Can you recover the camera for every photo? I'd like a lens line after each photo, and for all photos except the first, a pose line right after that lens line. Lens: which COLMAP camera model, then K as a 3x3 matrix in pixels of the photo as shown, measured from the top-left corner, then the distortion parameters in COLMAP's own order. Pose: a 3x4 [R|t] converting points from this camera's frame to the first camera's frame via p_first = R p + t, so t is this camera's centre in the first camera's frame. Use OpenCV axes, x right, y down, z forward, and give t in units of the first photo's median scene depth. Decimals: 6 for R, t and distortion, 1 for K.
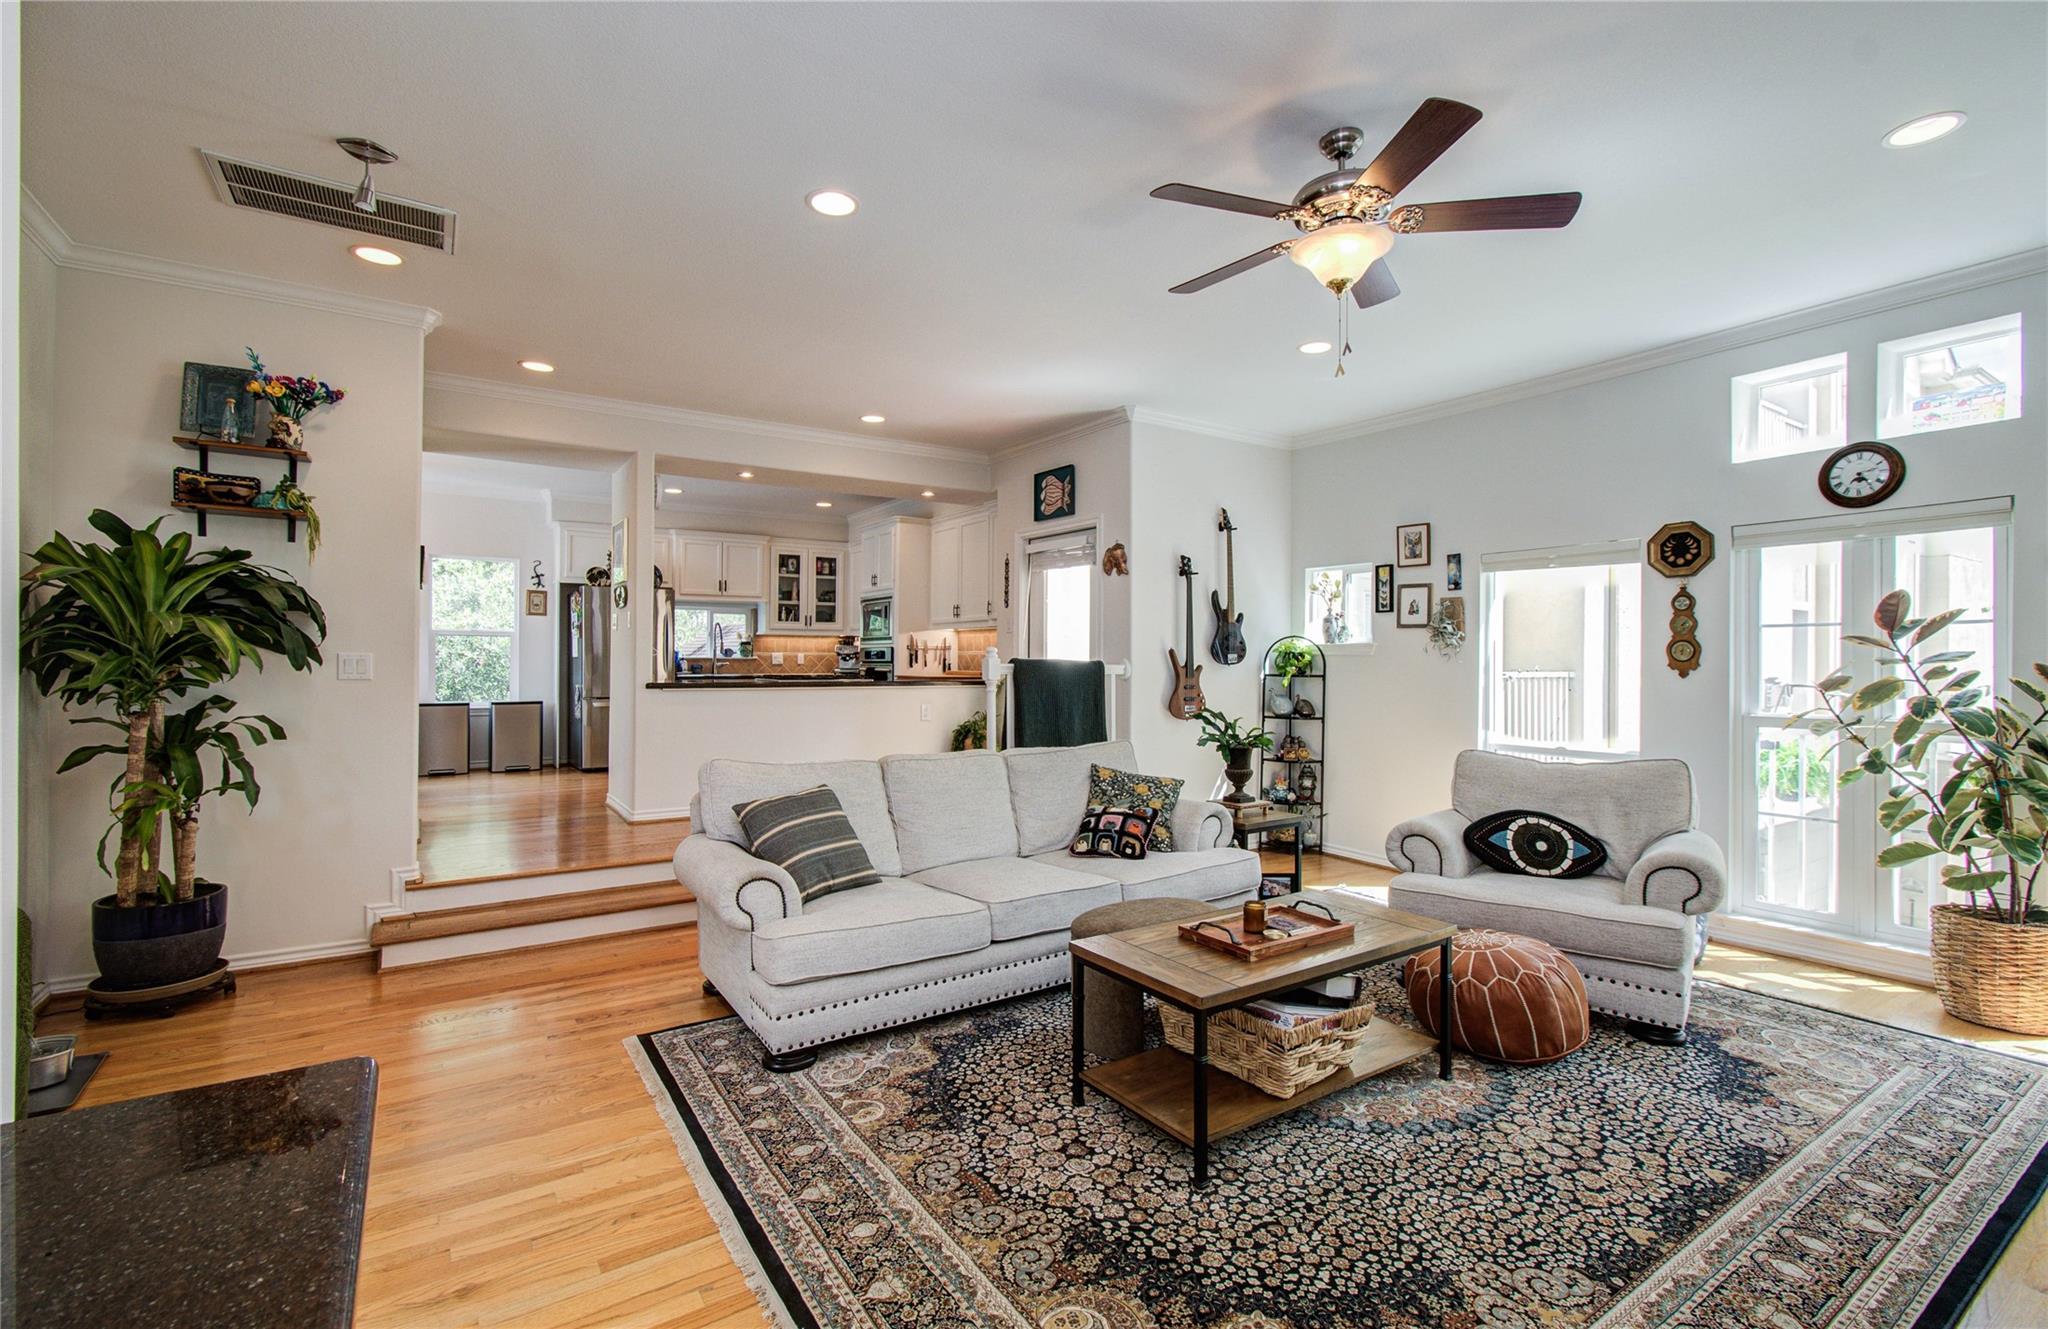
lens RADIAL K [[880.8, 0, 1030.1], [0, 880.8, 659.8], [0, 0, 1]] dist [-0.024863, 0.008789]
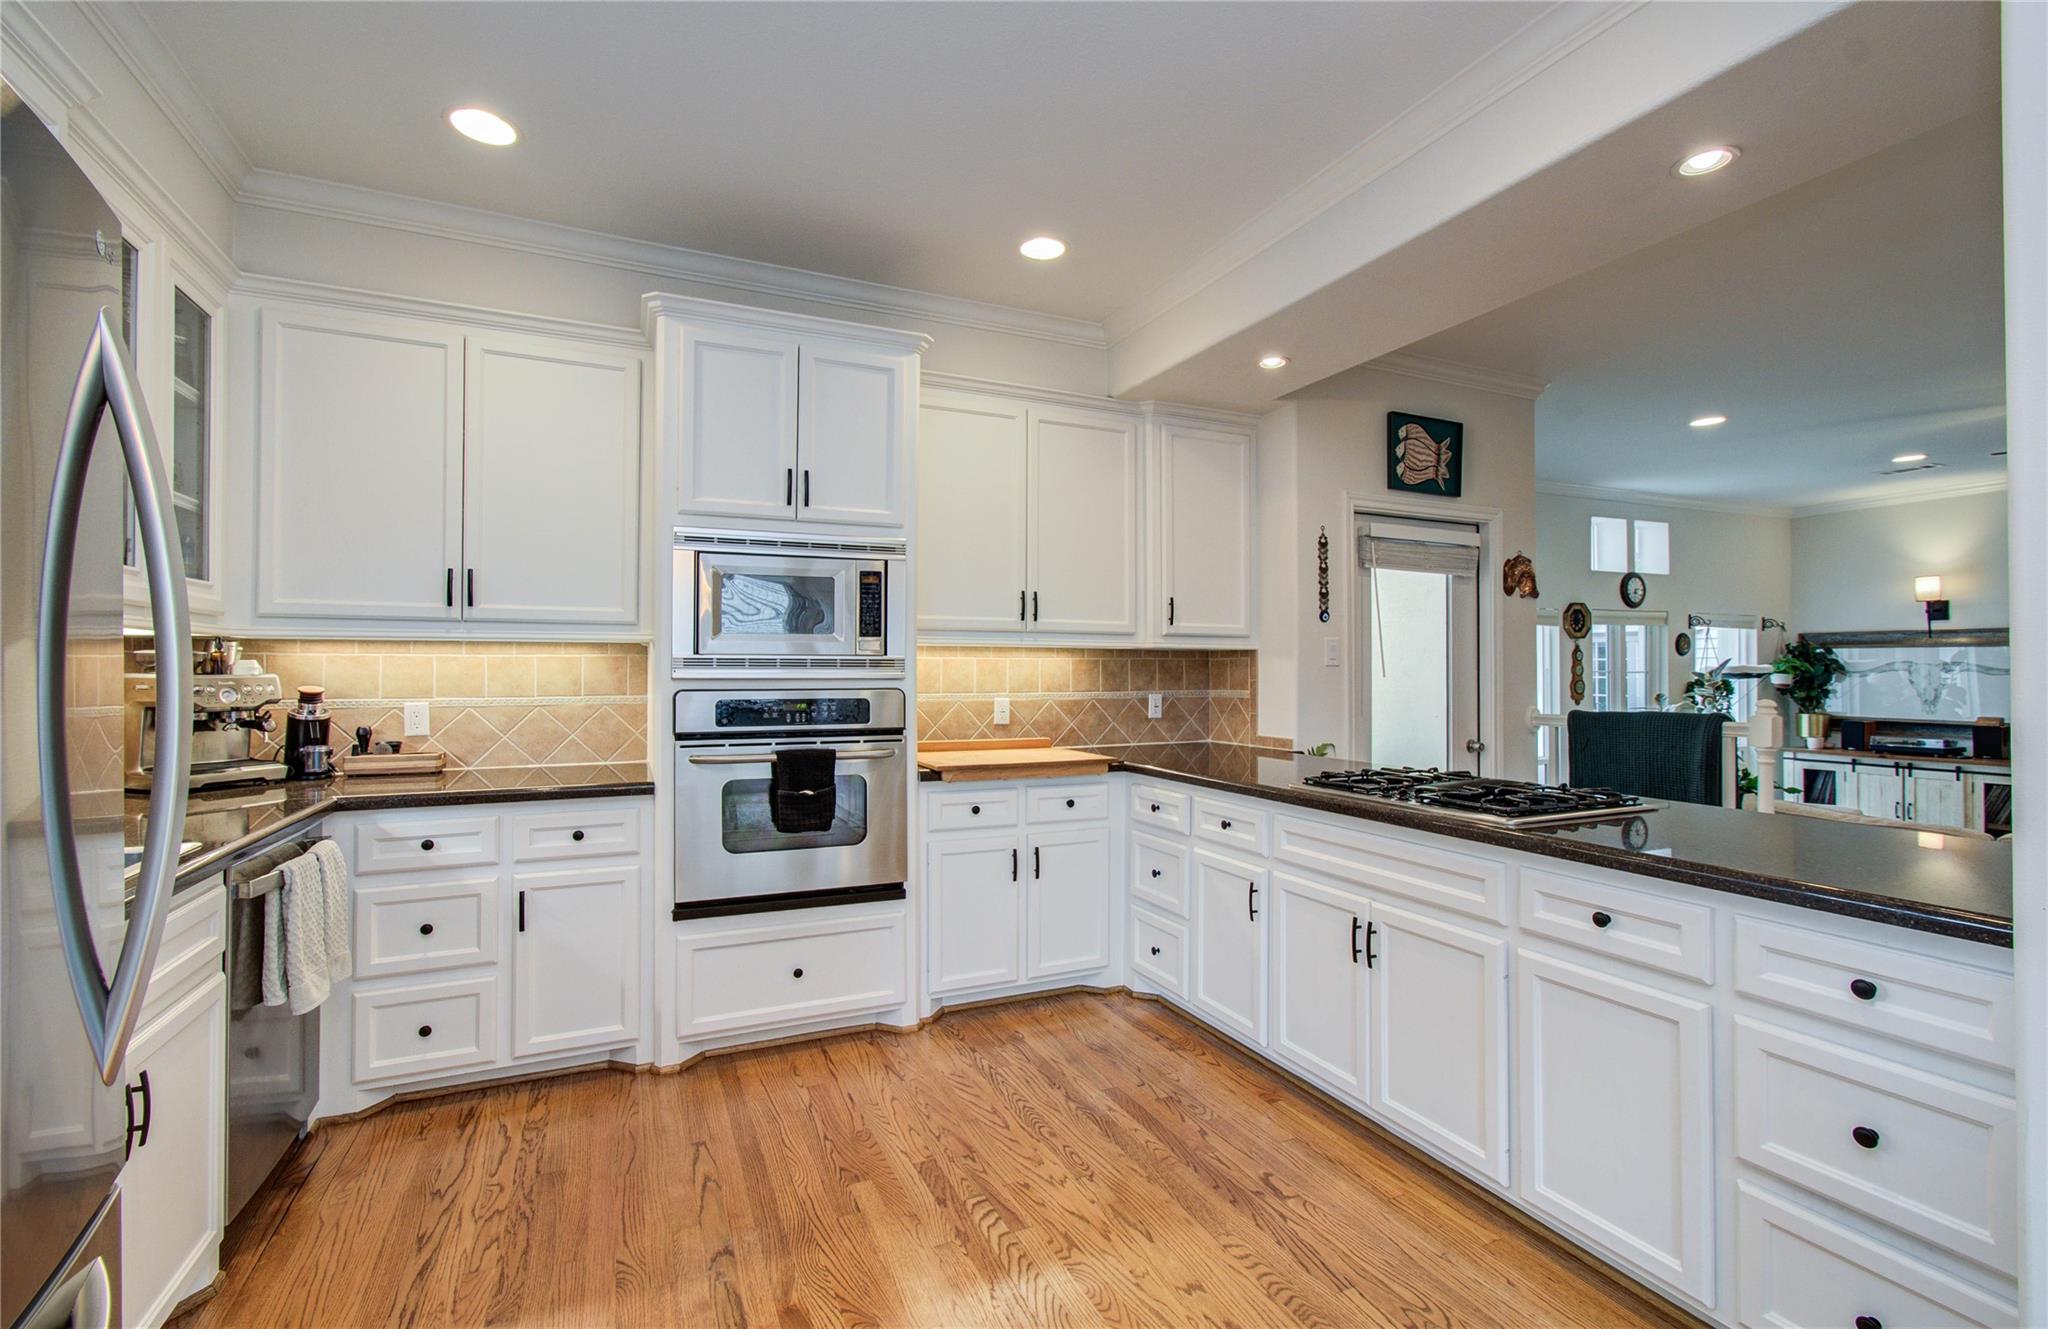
lens RADIAL K [[880.8, 0, 1030.1], [0, 880.8, 659.8], [0, 0, 1]] dist [-0.024863, 0.008789]
pose [[0.164447, 0.004831, 0.986374, -1.219047], [0.004316, 0.999975, -0.005617, -0.067025], [-0.986376, 0.005181, 0.164422, 2.197216]]
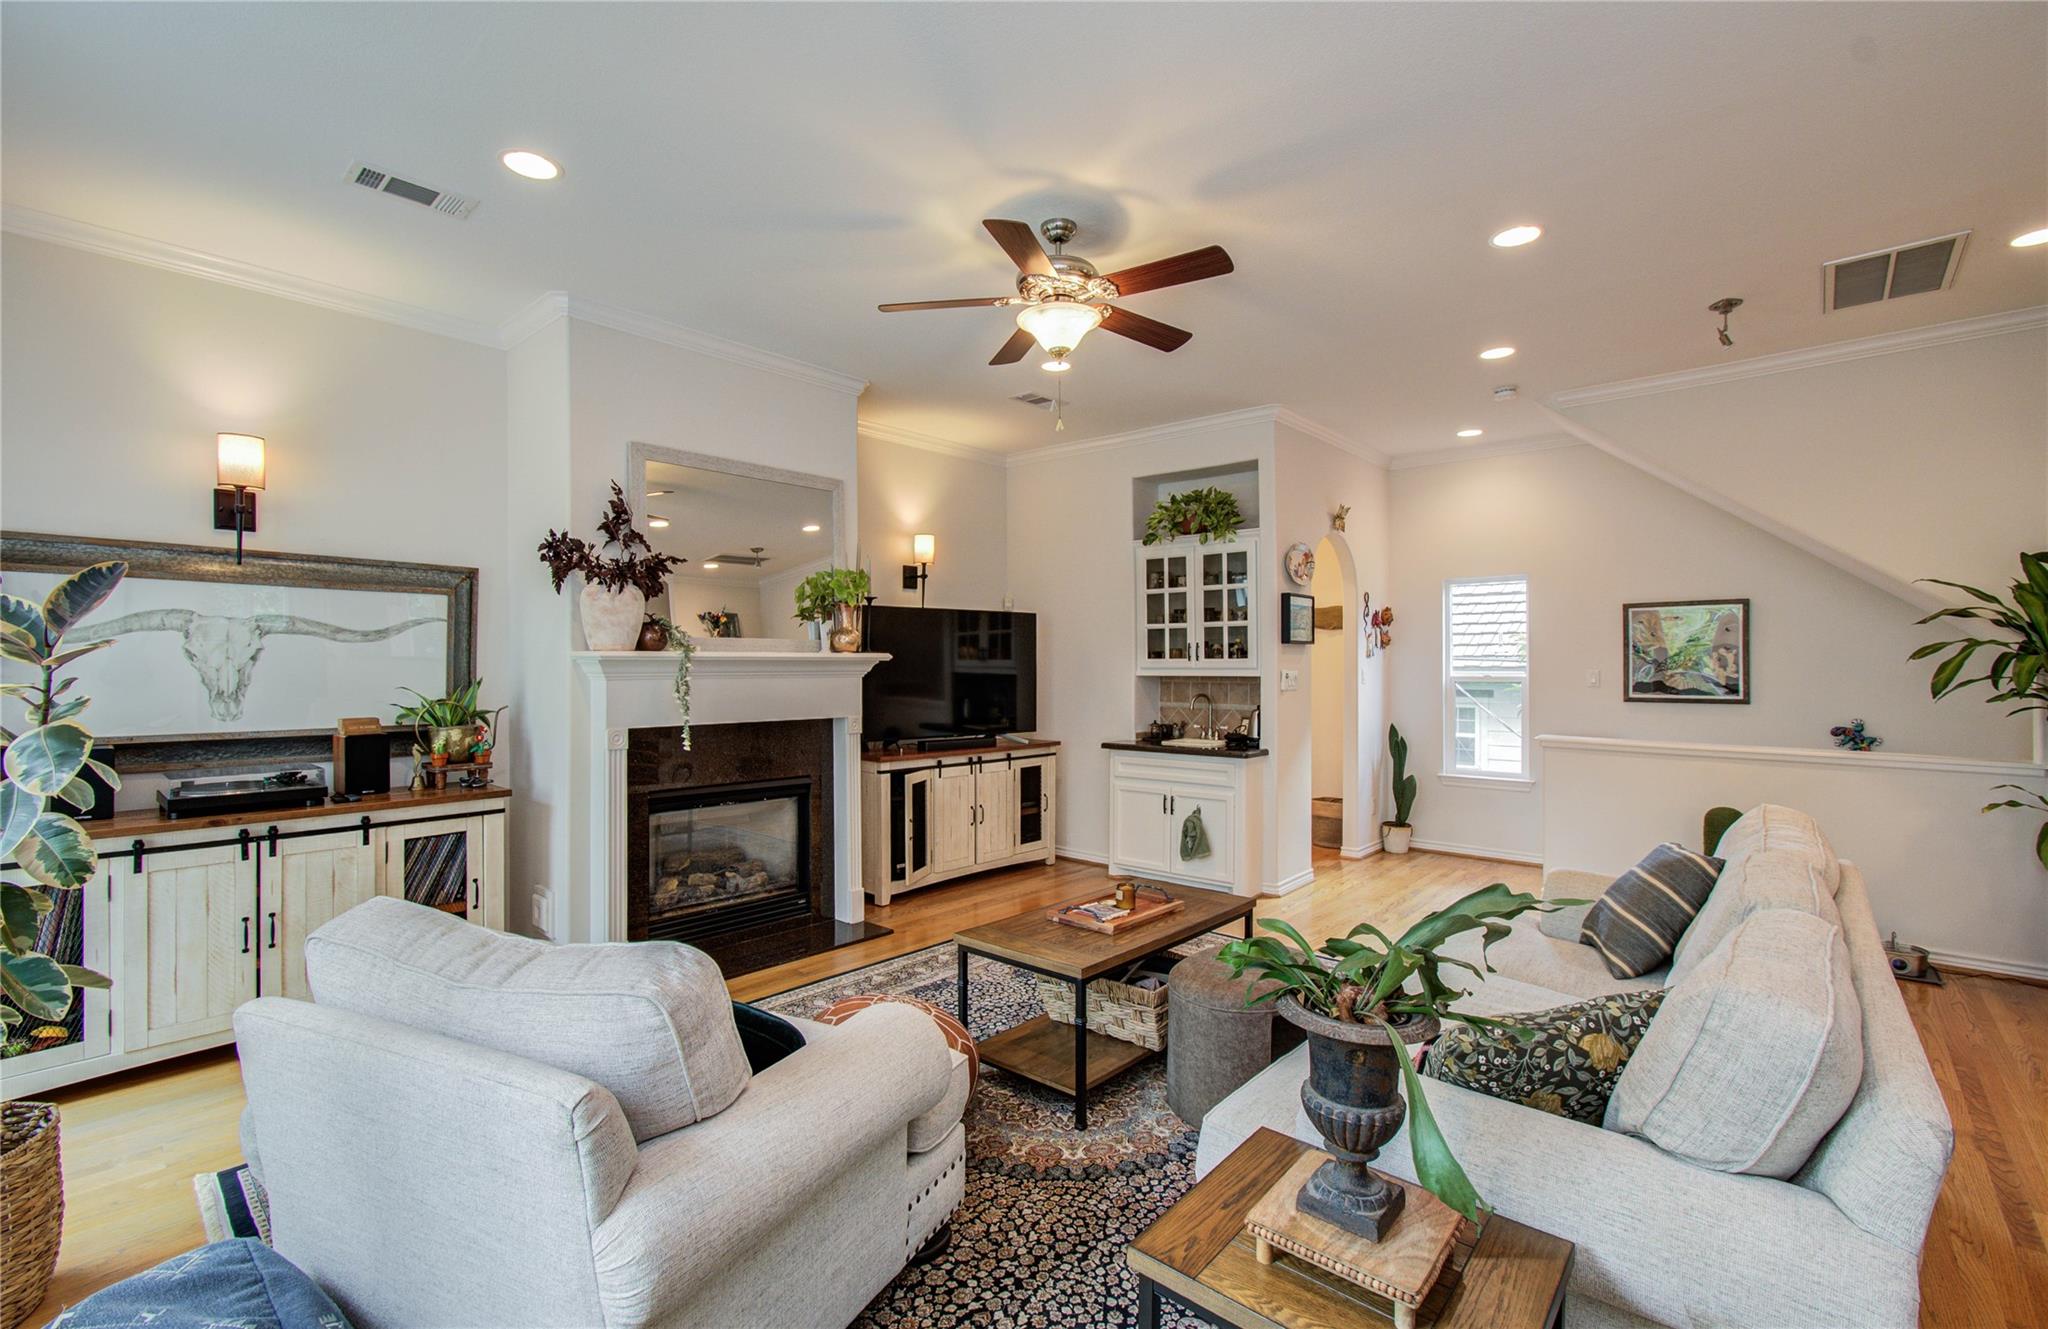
lens RADIAL K [[917.2, 0, 1004.4], [0, 917.2, 671.5], [0, 0, 1]] dist [0.000739, 0.000220]
pose [[-0.969279, -0.003885, -0.245932, 0.609124], [-0.006041, 0.999950, 0.008013, -0.010795], [0.245889, 0.009252, -0.969254, 1.664118]]
